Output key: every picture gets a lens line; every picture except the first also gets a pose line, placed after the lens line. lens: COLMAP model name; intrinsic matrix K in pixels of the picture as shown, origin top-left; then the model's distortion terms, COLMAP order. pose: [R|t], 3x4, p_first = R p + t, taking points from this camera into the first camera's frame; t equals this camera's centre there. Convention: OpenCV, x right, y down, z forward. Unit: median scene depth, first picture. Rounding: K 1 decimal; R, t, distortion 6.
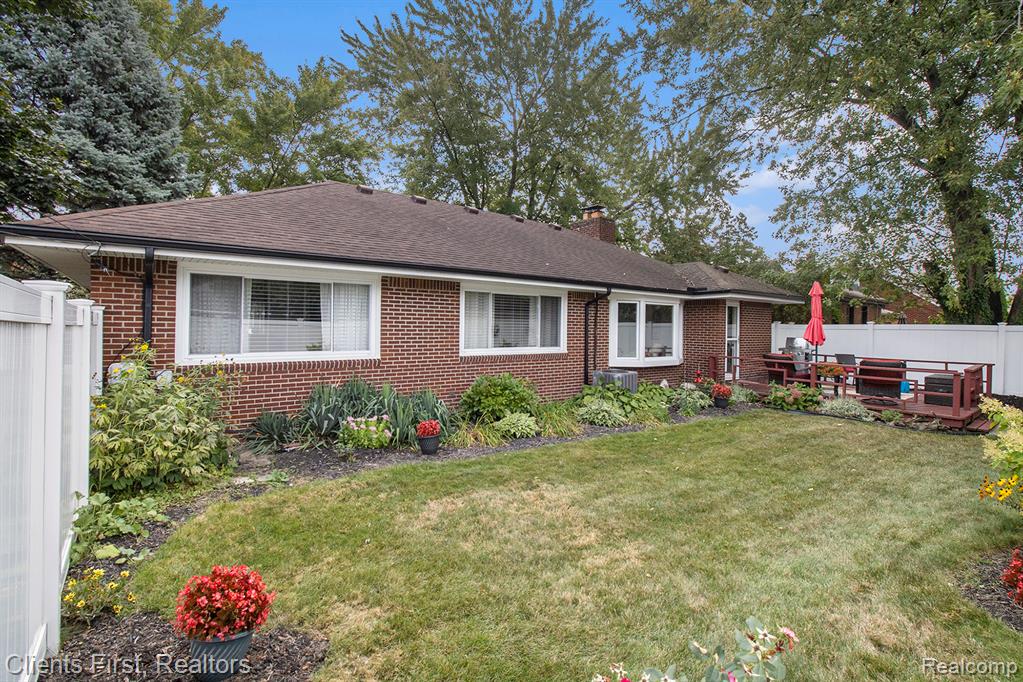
lens RADIAL K [[471.5, 0, 512.8], [0, 471.5, 342.2], [0, 0, 1]] dist [-0.007861, -0.007808]
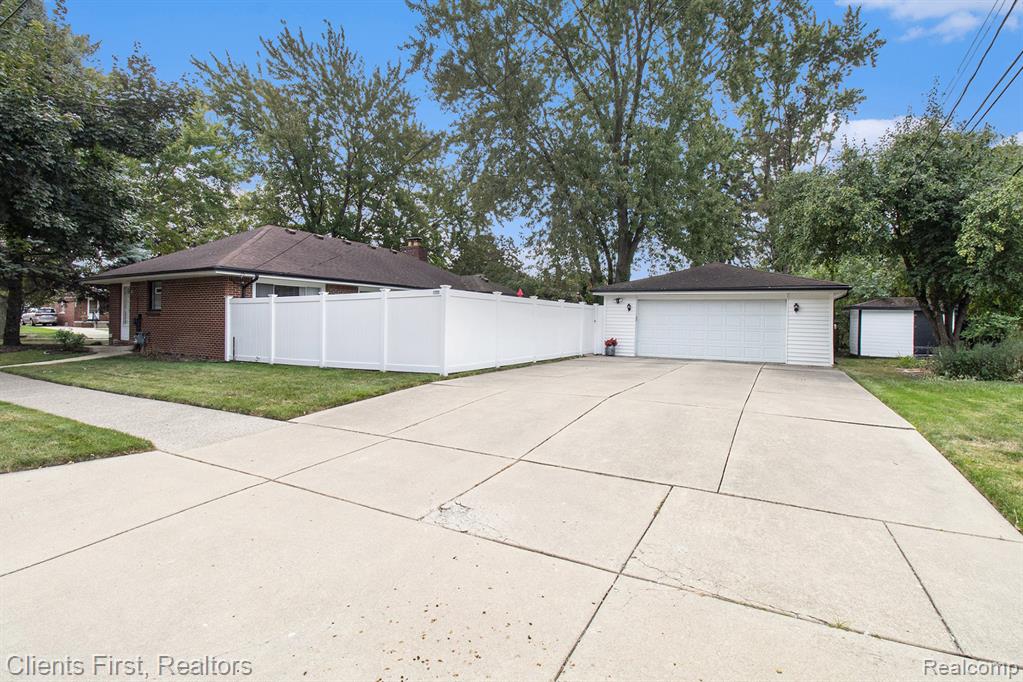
lens RADIAL K [[471.5, 0, 510.9], [0, 471.5, 332.5], [0, 0, 1]] dist [-0.007861, -0.007808]
pose [[0.920416, -0.007773, 0.390862, -0.264107], [0.008455, 0.999964, -0.000025, 0.069080], [-0.390848, 0.003328, 0.920449, -1.029498]]
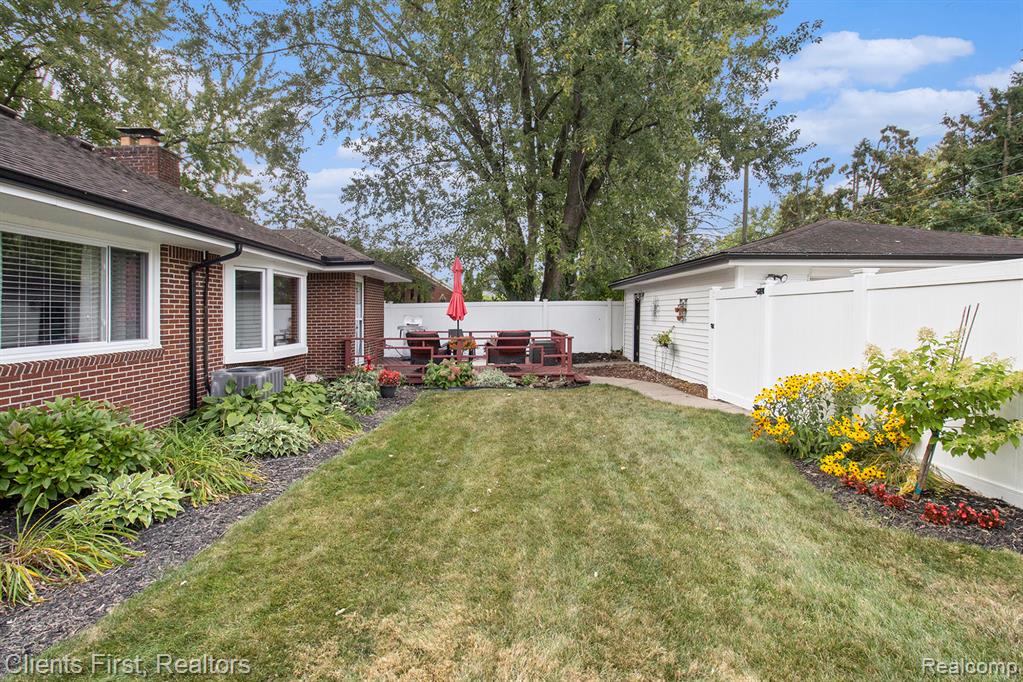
lens RADIAL K [[471.5, 0, 519.7], [0, 471.5, 334.7], [0, 0, 1]] dist [-0.007861, -0.007808]
pose [[0.588112, -0.058379, 0.806670, -0.098748], [0.045585, 0.998199, 0.039006, 0.003029], [-0.807494, 0.013832, 0.589714, 0.289030]]
